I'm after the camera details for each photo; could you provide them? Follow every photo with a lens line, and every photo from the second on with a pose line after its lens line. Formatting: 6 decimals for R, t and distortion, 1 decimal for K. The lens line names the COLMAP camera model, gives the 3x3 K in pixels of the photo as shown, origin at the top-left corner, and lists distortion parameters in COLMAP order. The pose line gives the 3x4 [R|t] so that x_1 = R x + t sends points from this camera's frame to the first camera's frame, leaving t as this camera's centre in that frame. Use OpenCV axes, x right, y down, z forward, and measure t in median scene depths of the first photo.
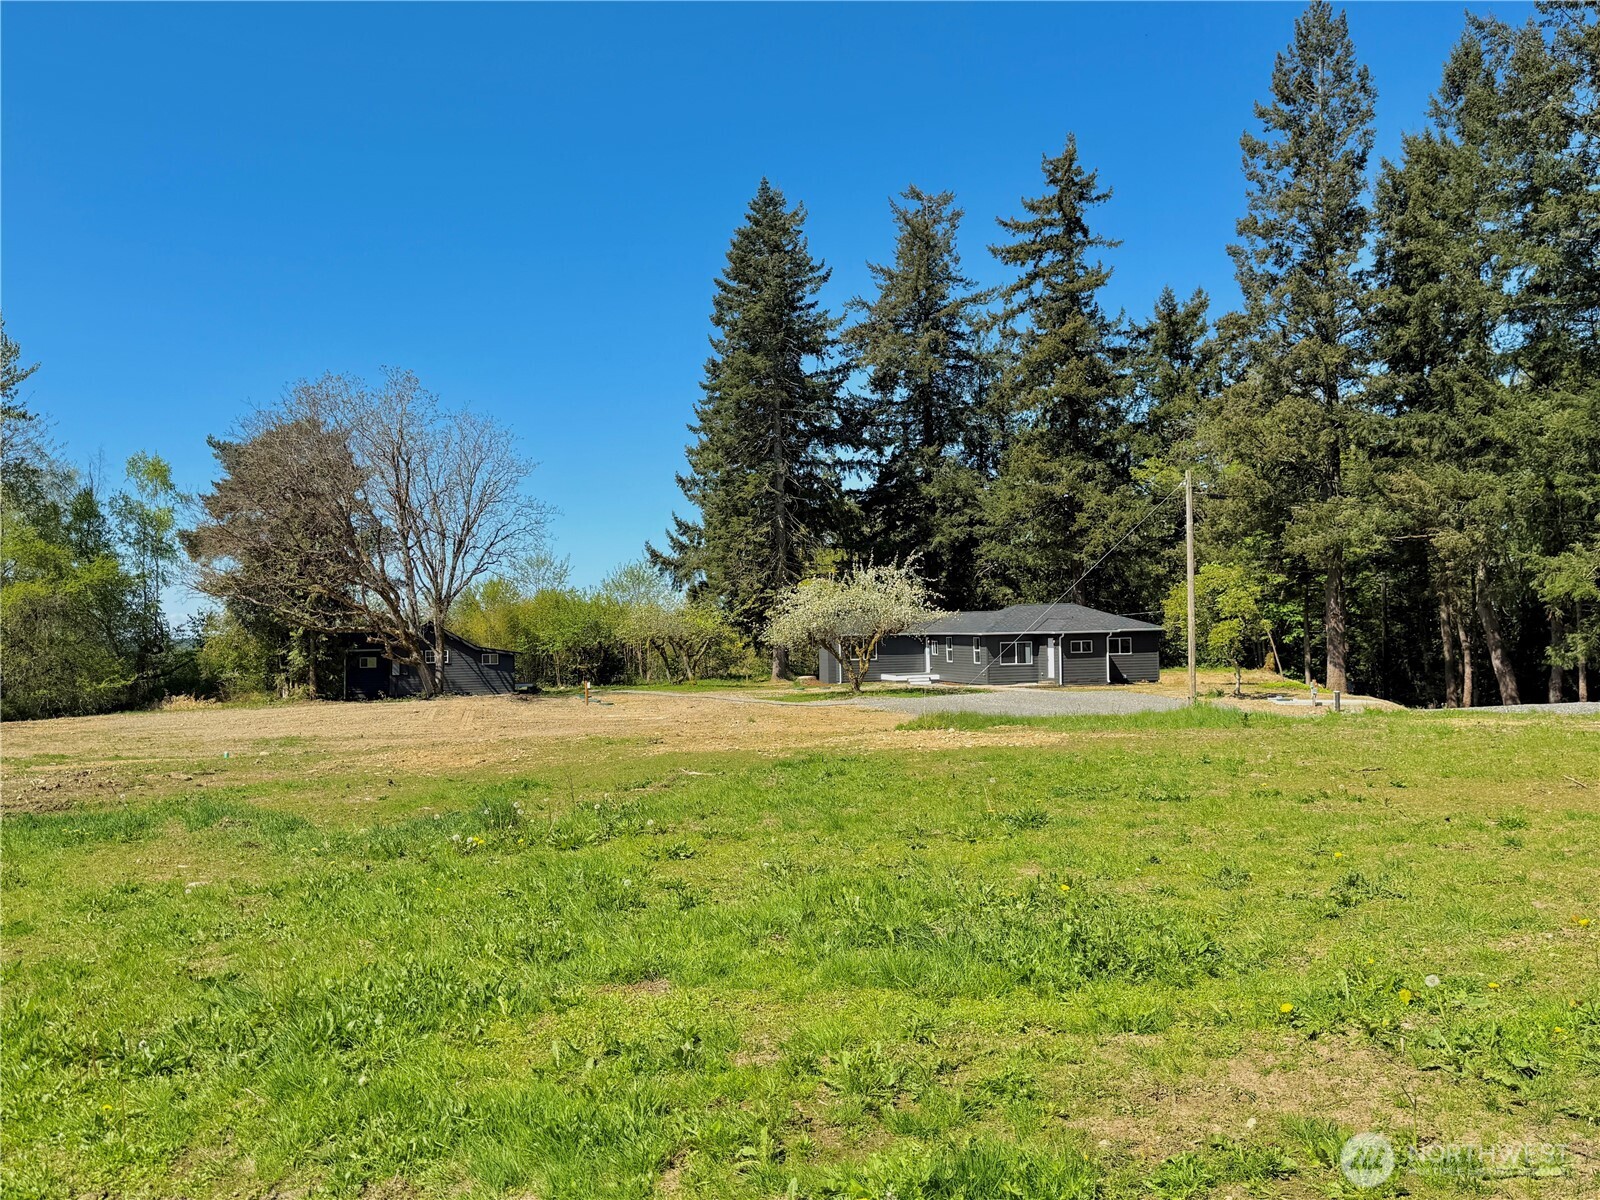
lens RADIAL K [[1353.9, 0, 800.0], [0, 1353.9, 600.0], [0, 0, 1]] dist [0.013705, 0.003136]
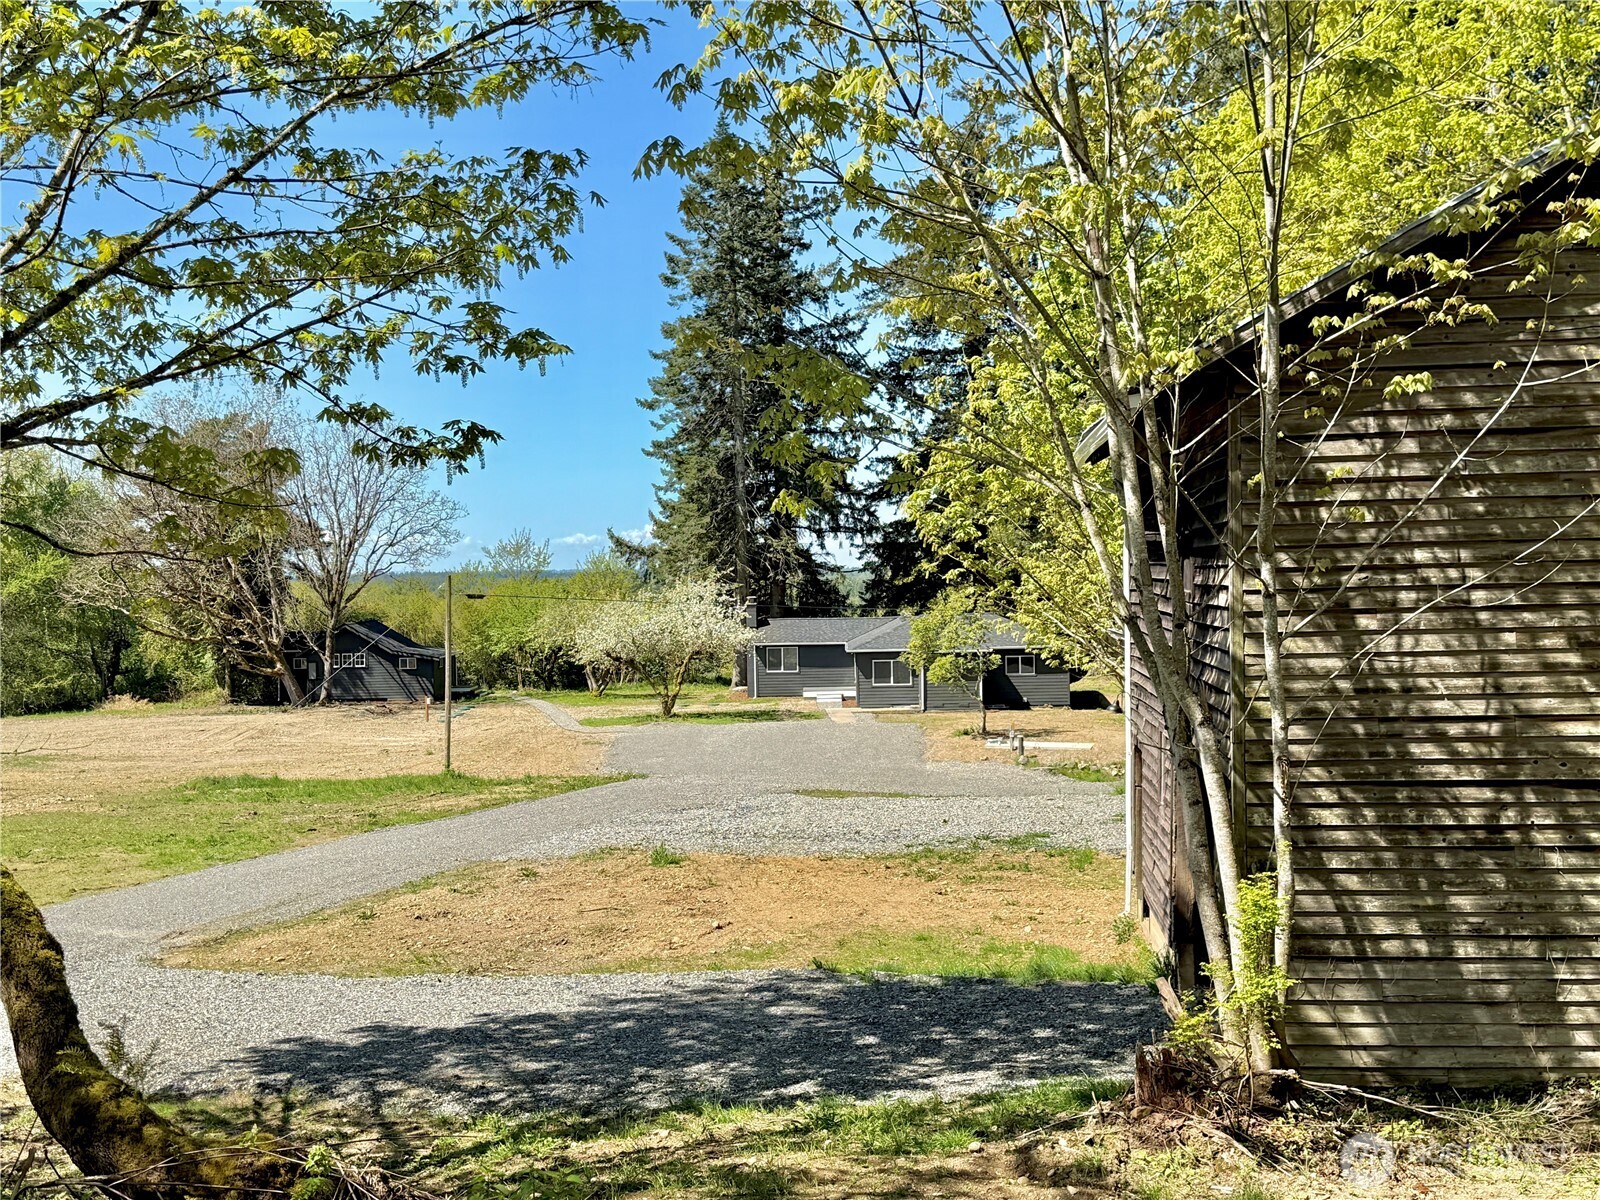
lens RADIAL K [[1934.4, 0, 800.0], [0, 1934.4, 600.0], [0, 0, 1]] dist [0.018743, -0.000145]
pose [[0.963153, 0.006229, -0.268883, 0.342358], [0.004974, 0.999148, 0.040963, -0.046922], [0.268909, -0.040791, 0.962301, -0.186905]]
